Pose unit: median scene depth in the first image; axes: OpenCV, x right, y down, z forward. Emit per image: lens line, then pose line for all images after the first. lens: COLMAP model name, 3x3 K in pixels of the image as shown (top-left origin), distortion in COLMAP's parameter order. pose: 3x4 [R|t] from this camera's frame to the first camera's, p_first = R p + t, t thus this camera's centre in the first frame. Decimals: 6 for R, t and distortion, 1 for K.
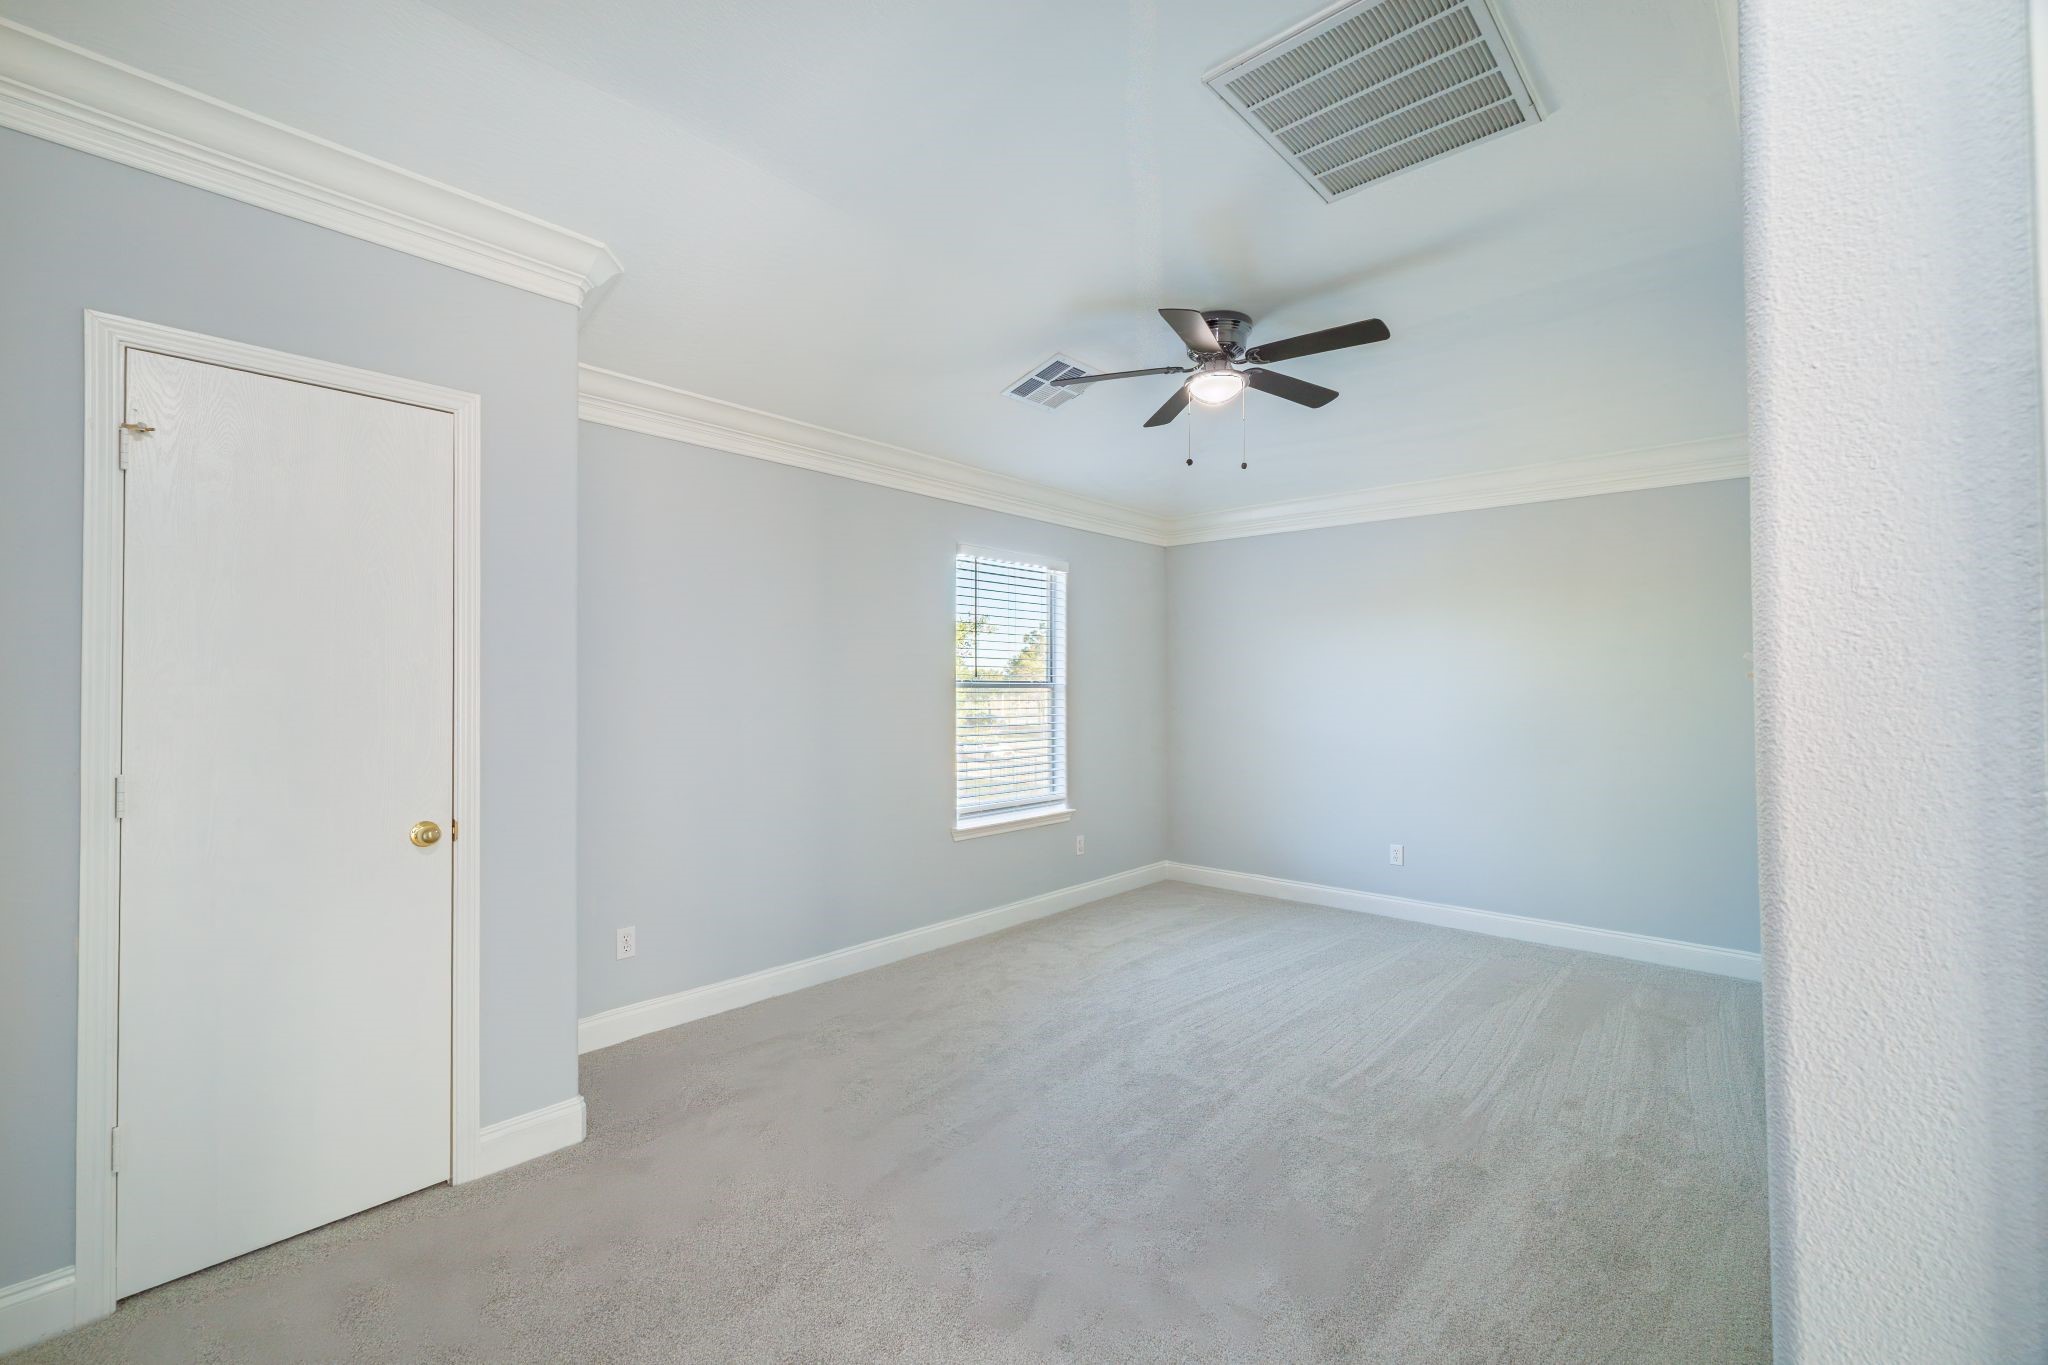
lens RADIAL K [[867.4, 0, 1024.0], [0, 867.4, 682.5], [0, 0, 1]] dist [-0.000693, -0.000598]
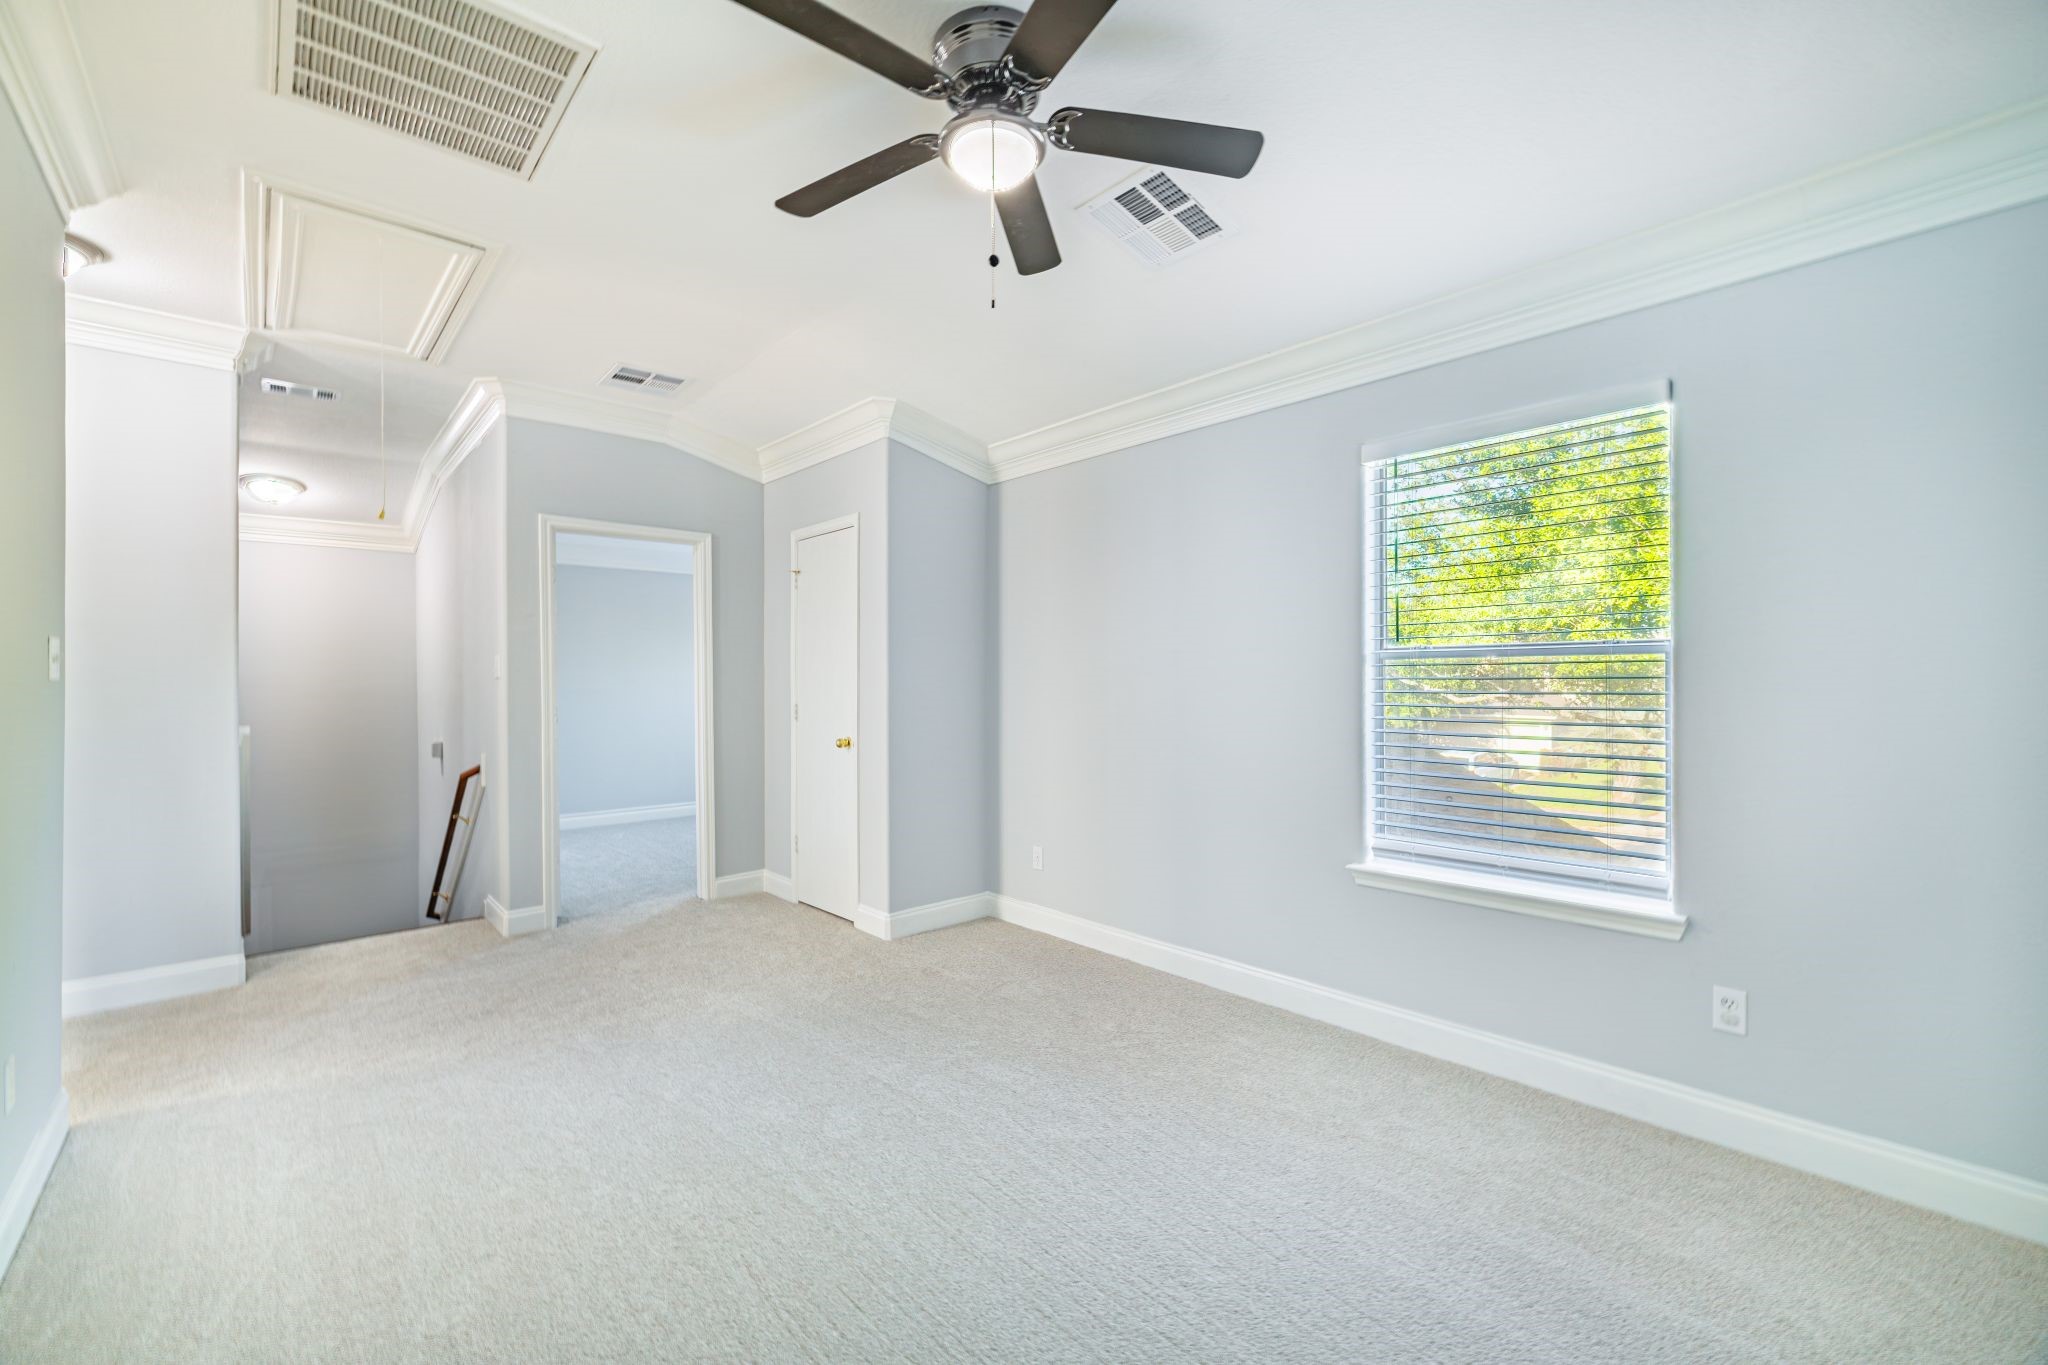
lens RADIAL K [[867.4, 0, 1024.0], [0, 867.4, 682.5], [0, 0, 1]] dist [-0.000693, -0.000598]
pose [[-0.106691, -0.004282, -0.994283, 1.091488], [0.005868, 0.999971, -0.004936, 0.046077], [0.994275, -0.006361, -0.106662, 1.418524]]
